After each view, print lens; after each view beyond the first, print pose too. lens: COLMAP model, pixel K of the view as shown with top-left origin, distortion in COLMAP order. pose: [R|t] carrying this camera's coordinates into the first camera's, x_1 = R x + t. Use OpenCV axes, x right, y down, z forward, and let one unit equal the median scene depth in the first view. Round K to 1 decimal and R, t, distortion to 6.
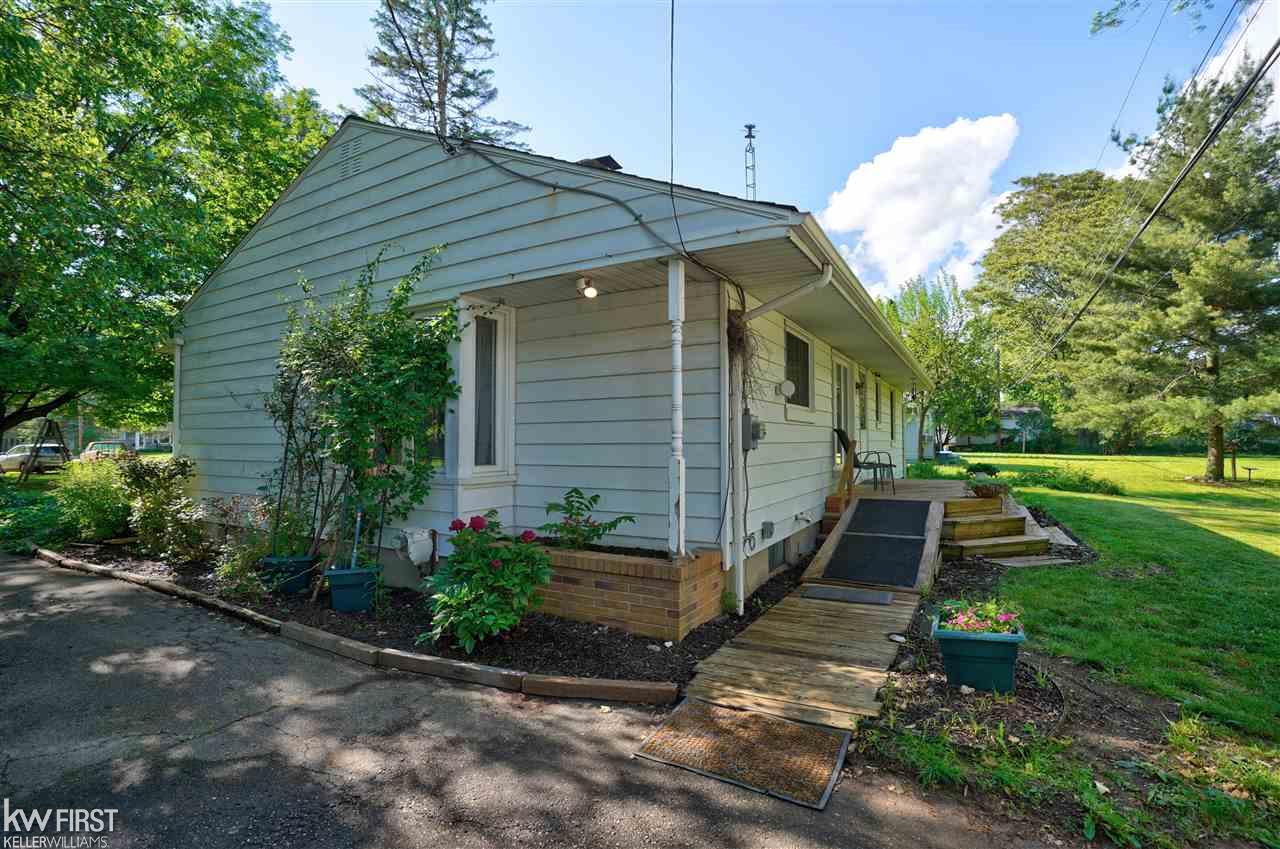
lens RADIAL K [[587.1, 0, 640.0], [0, 587.1, 424.5], [0, 0, 1]] dist [-0.031712, 0.000000]
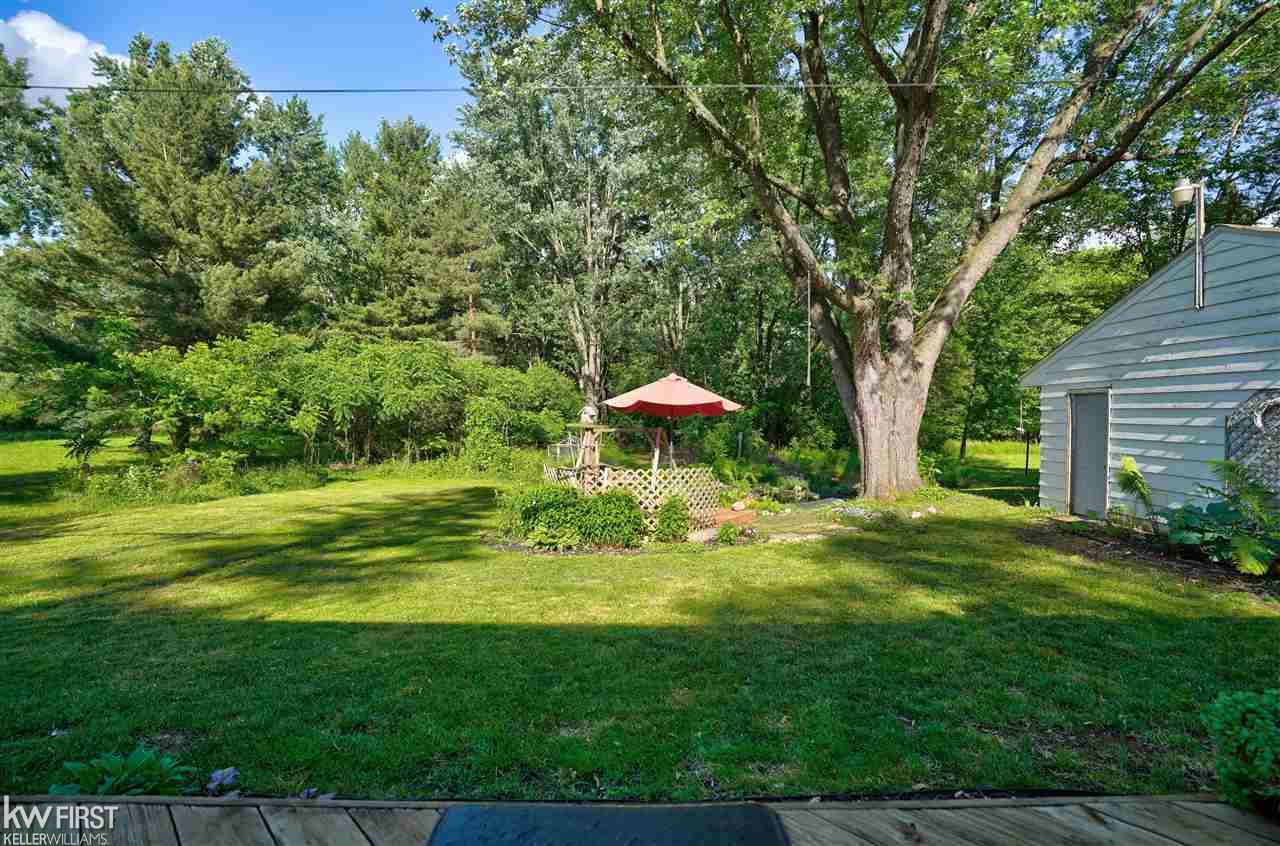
lens RADIAL K [[607.1, 0, 640.0], [0, 607.1, 423.0], [0, 0, 1]] dist [-0.025689, 0.000272]
pose [[-0.439699, -0.009624, 0.898094, 0.147183], [-0.020831, 0.999783, 0.000515, 0.004242], [-0.897904, -0.018482, -0.439804, 0.359946]]
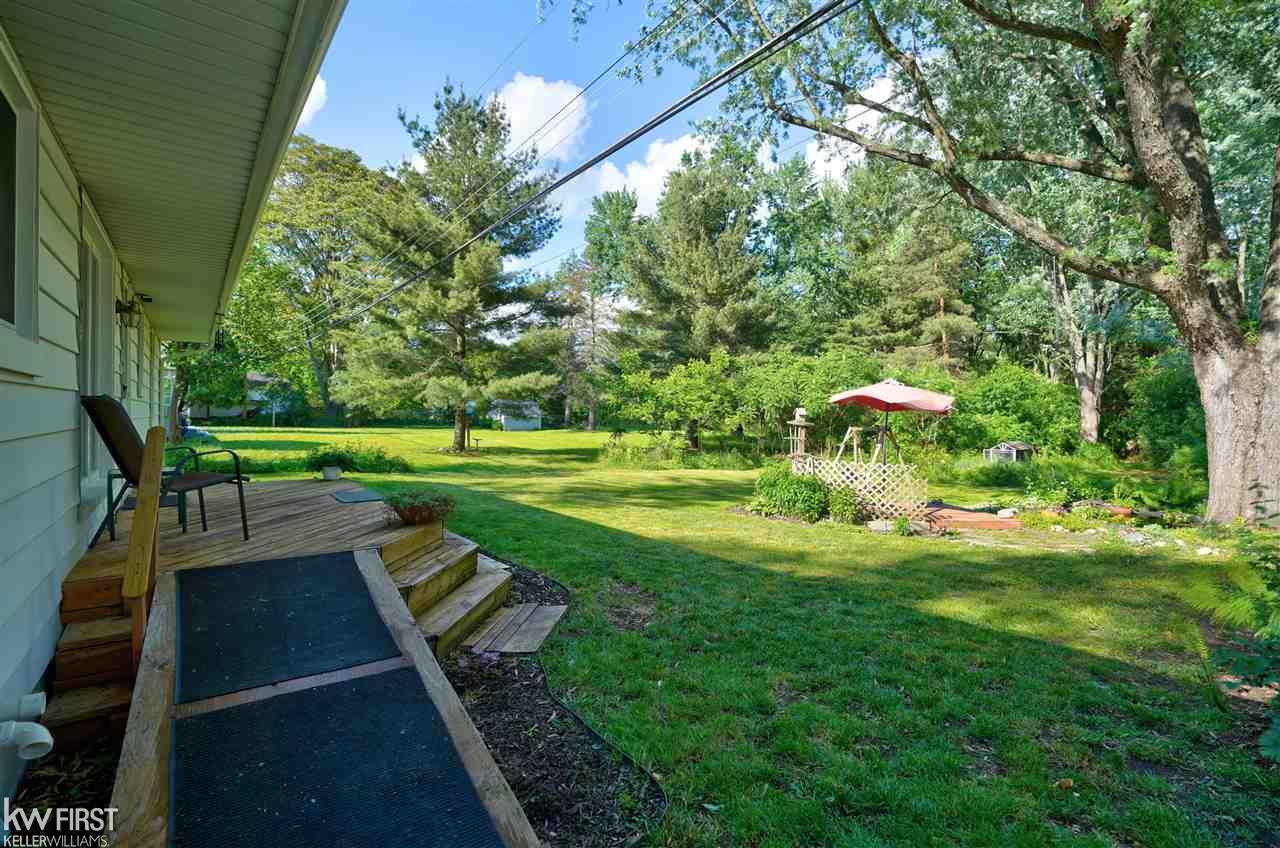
lens RADIAL K [[587.1, 0, 640.0], [0, 587.1, 424.0], [0, 0, 1]] dist [-0.031712, 0.000000]
pose [[0.381643, -0.008906, 0.924267, 0.048007], [-0.036473, 0.999030, 0.024686, 0.001158], [-0.923590, -0.043132, 0.380948, 0.200713]]
